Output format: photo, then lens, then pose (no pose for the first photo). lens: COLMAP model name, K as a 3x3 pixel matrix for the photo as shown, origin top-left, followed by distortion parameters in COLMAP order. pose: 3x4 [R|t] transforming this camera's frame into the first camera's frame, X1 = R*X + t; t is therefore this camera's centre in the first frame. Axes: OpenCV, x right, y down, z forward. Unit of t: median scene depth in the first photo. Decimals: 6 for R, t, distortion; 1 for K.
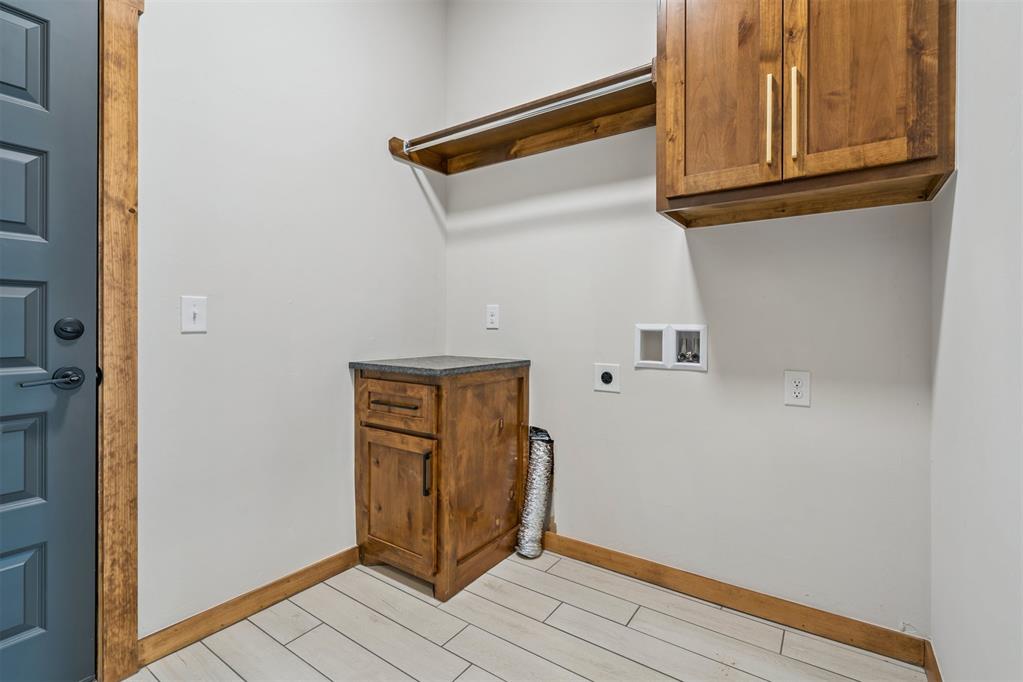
lens RADIAL K [[469.4, 0, 510.9], [0, 469.4, 336.4], [0, 0, 1]] dist [-0.009045, 0.002439]
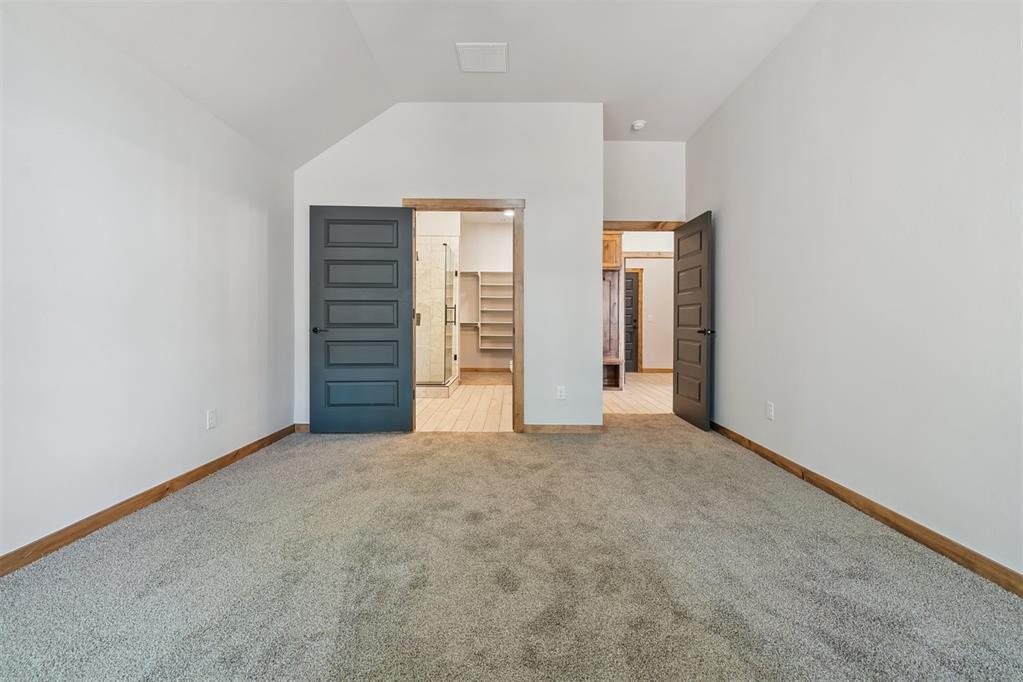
lens RADIAL K [[469.4, 0, 514.3], [0, 469.4, 334.9], [0, 0, 1]] dist [-0.009045, 0.002439]
pose [[0.570791, 0.001975, -0.821093, 3.721749], [-0.002577, 0.999996, 0.000614, 0.193611], [0.821091, 0.001766, 0.570794, -4.402350]]
